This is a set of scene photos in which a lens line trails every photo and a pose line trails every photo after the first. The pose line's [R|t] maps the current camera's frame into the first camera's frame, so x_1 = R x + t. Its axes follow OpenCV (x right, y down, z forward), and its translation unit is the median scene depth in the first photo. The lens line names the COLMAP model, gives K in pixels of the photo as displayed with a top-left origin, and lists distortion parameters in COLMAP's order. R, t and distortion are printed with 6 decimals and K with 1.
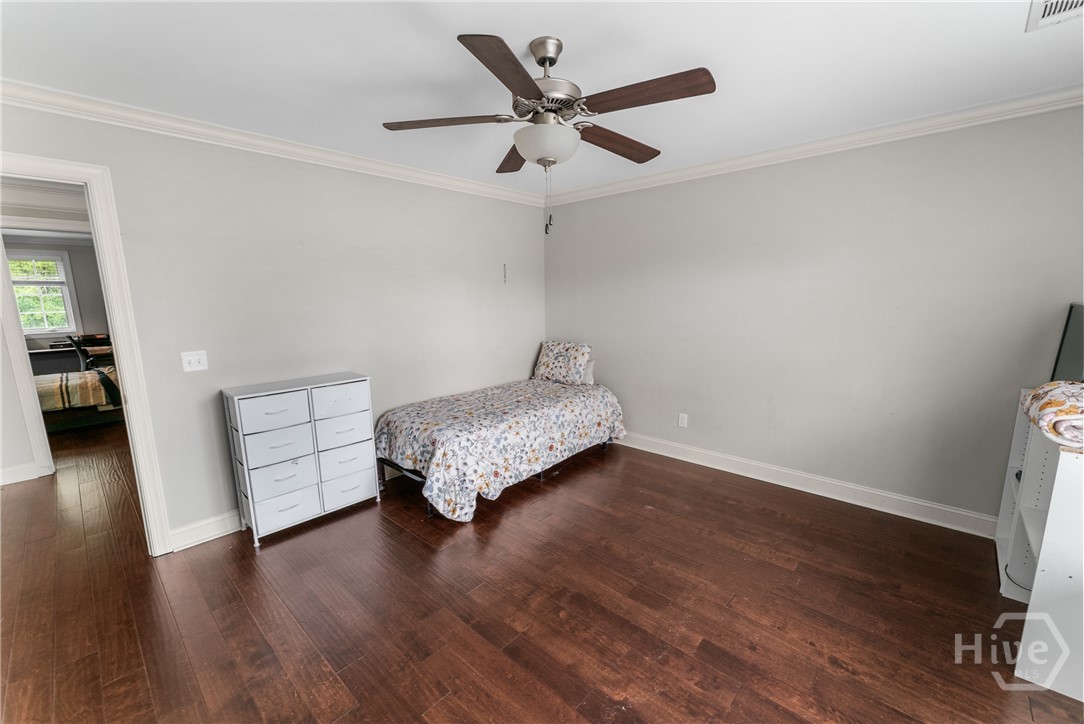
lens RADIAL K [[438.4, 0, 539.9], [0, 438.4, 371.8], [0, 0, 1]] dist [0.000306, -0.000317]
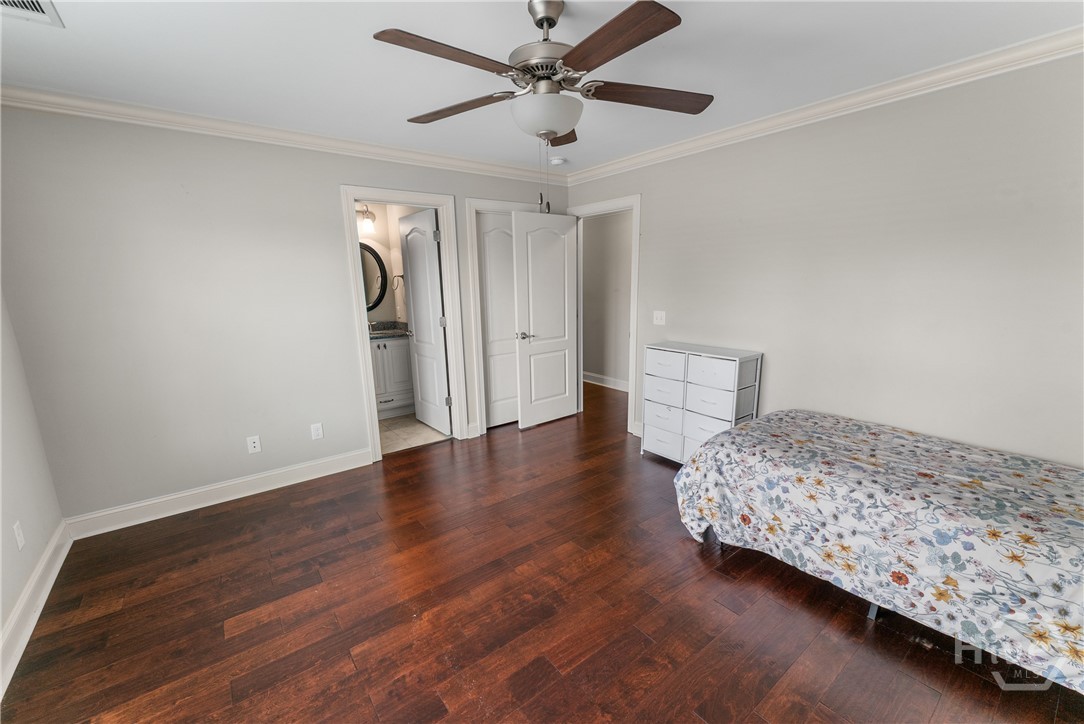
lens RADIAL K [[438.4, 0, 539.9], [0, 438.4, 371.8], [0, 0, 1]] dist [0.000306, -0.000317]
pose [[-0.166654, 0.226867, -0.959561, 0.598888], [-0.151541, 0.955715, 0.252277, -0.134726], [0.974301, 0.187455, -0.124894, 0.702304]]
